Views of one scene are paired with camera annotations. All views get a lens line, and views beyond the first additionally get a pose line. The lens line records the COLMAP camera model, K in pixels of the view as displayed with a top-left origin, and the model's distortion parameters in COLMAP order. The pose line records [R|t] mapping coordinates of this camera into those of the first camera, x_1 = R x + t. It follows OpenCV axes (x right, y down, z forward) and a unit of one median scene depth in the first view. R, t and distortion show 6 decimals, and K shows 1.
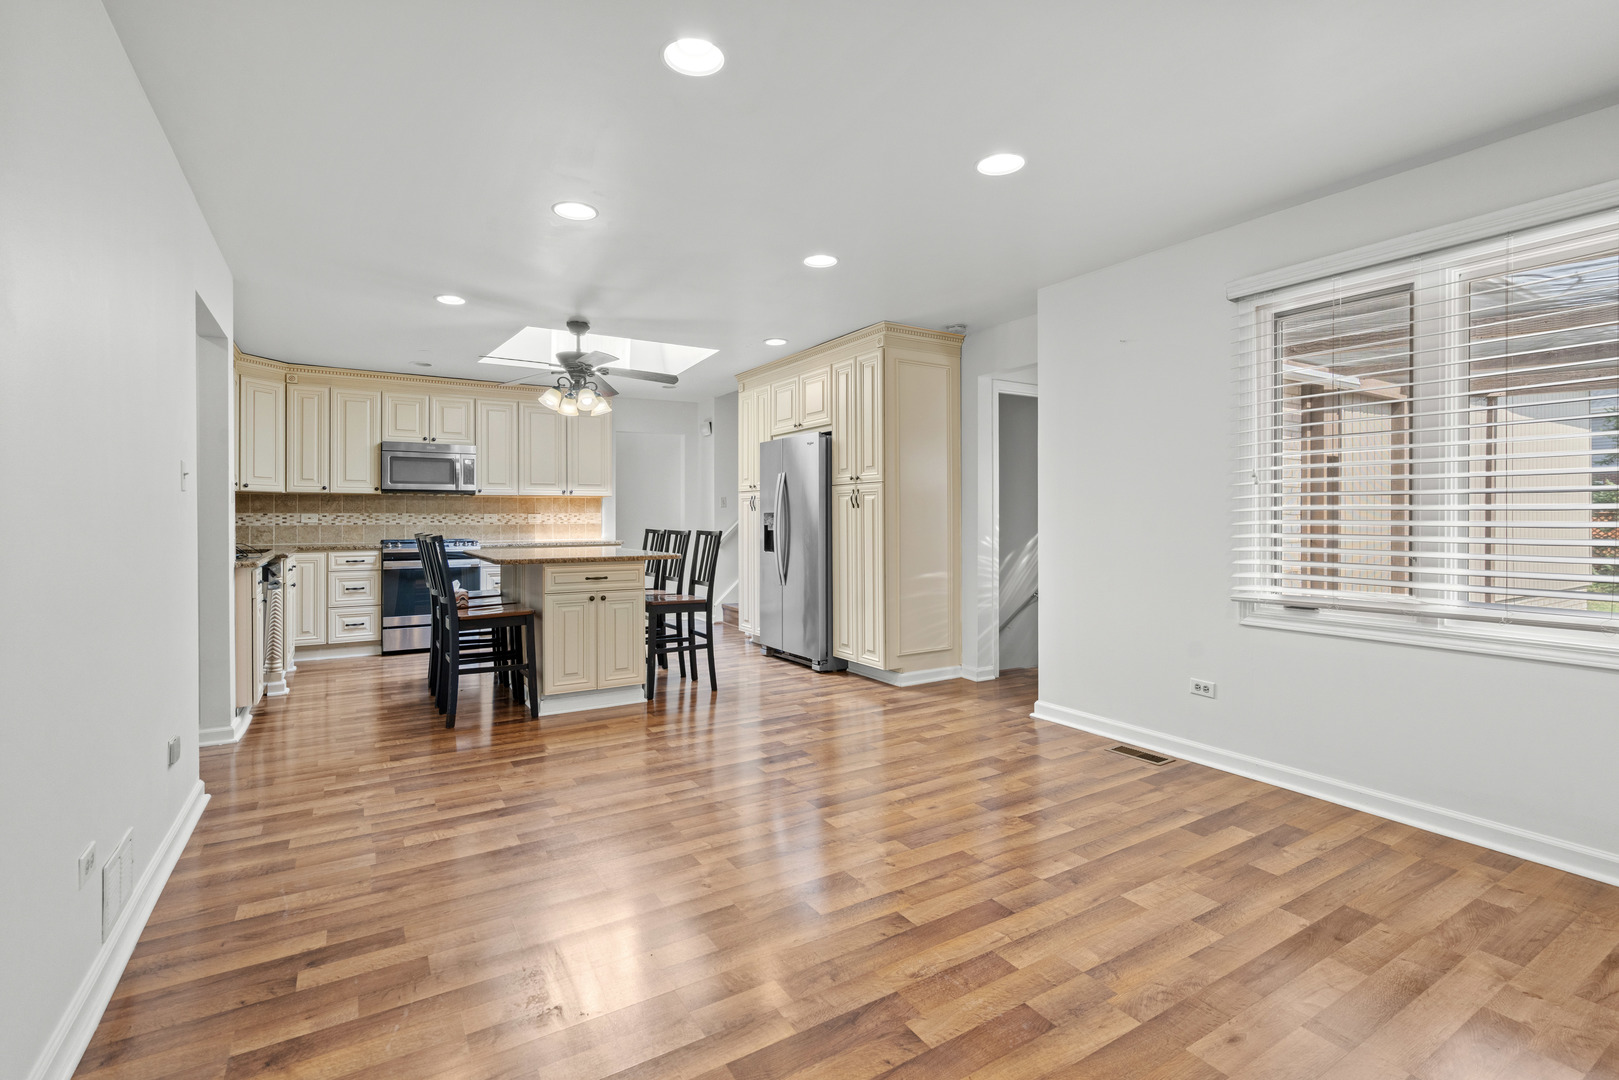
lens RADIAL K [[735.0, 0, 806.6], [0, 735.0, 526.6], [0, 0, 1]] dist [-0.000784, 0.000226]
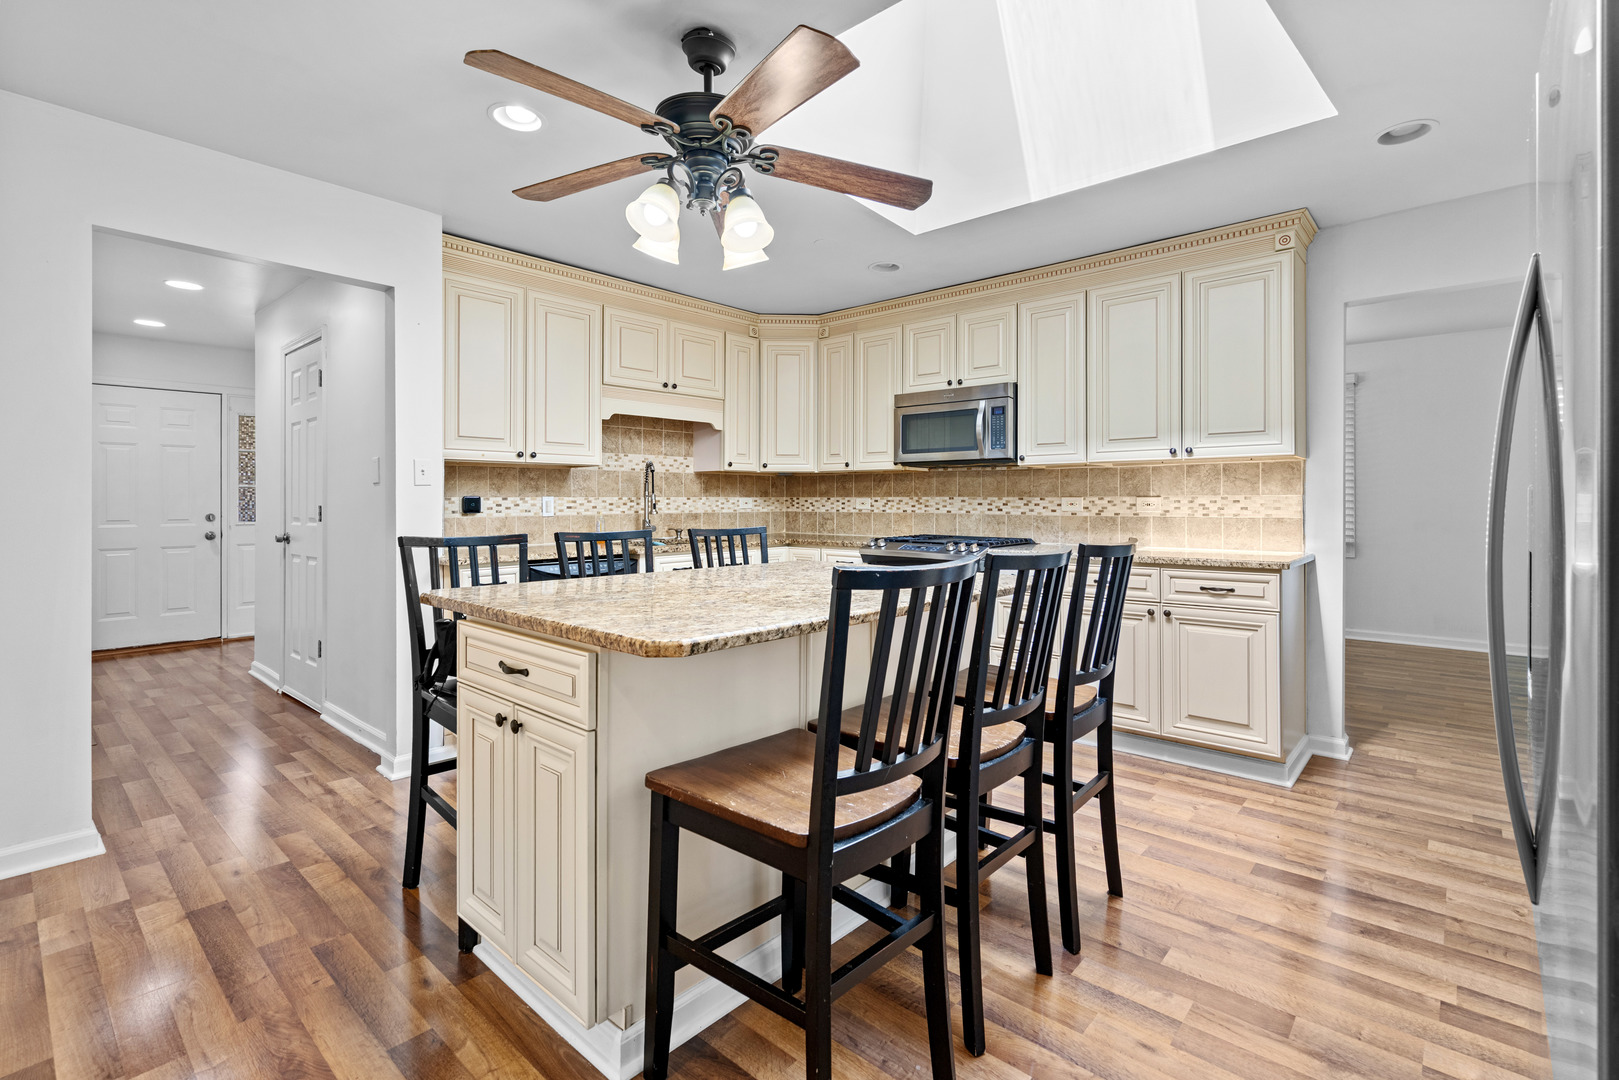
lens RADIAL K [[735.0, 0, 783.7], [0, 735.0, 504.3], [0, 0, 1]] dist [-0.000784, 0.000226]
pose [[0.259569, 0.007526, -0.965695, 0.079608], [-0.011429, 0.999924, 0.004721, -0.014237], [0.965657, 0.009812, 0.259635, 0.756753]]
